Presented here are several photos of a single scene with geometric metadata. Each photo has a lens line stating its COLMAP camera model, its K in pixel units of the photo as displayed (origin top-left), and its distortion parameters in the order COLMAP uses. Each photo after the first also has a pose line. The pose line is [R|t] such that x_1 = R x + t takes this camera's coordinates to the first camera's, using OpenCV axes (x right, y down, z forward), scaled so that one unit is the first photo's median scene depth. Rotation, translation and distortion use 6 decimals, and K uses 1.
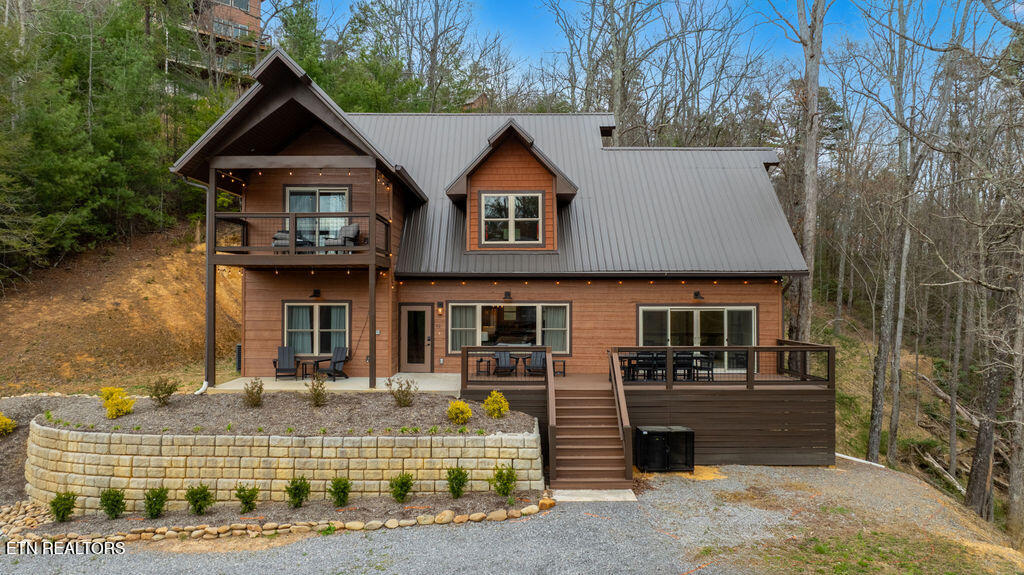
lens RADIAL K [[743.0, 0, 512.0], [0, 743.0, 287.5], [0, 0, 1]] dist [-0.027606, -0.000720]
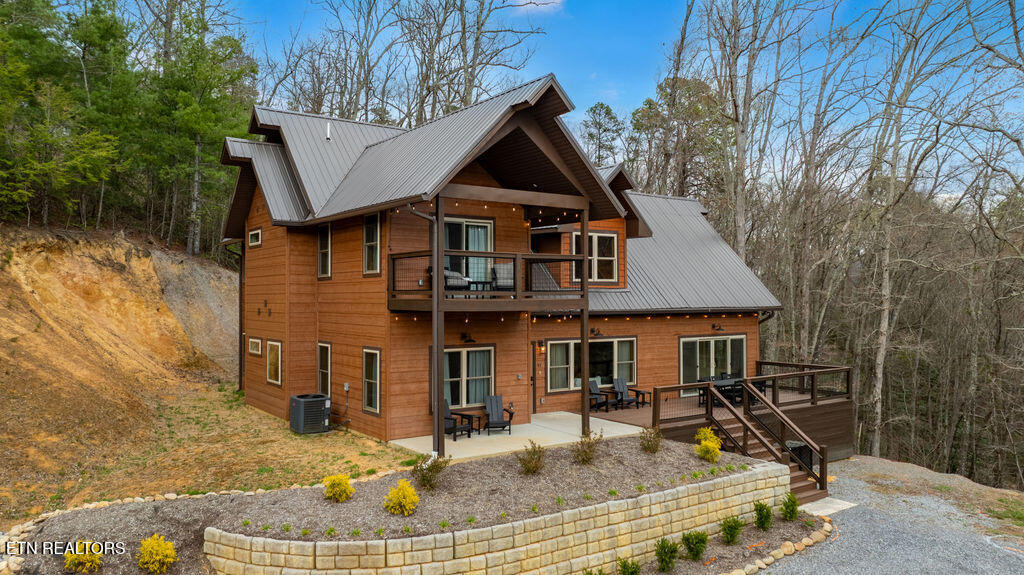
lens RADIAL K [[743.0, 0, 512.0], [0, 743.0, 287.5], [0, 0, 1]] dist [-0.027606, -0.000720]
pose [[0.816728, 0.006033, 0.576992, -0.700337], [-0.006102, 0.999980, -0.001818, -0.048595], [-0.576991, -0.002036, 0.816748, 0.225245]]
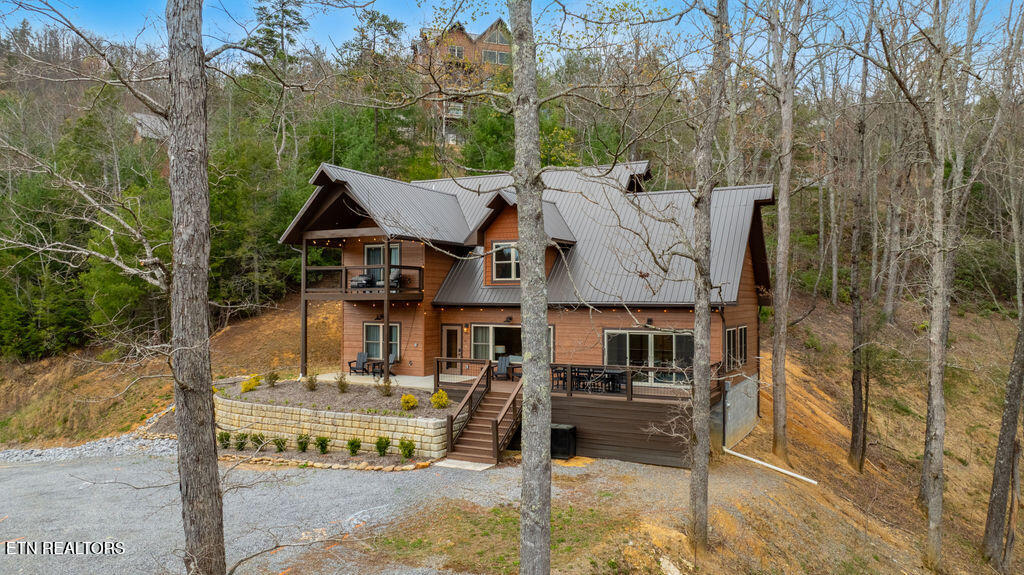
lens RADIAL K [[743.0, 0, 512.0], [0, 743.0, 287.5], [0, 0, 1]] dist [-0.027606, -0.000720]
pose [[0.884156, -0.006267, -0.467150, 0.620146], [0.006901, 0.999976, -0.000354, -0.045858], [0.467141, -0.002911, 0.884178, -0.167024]]
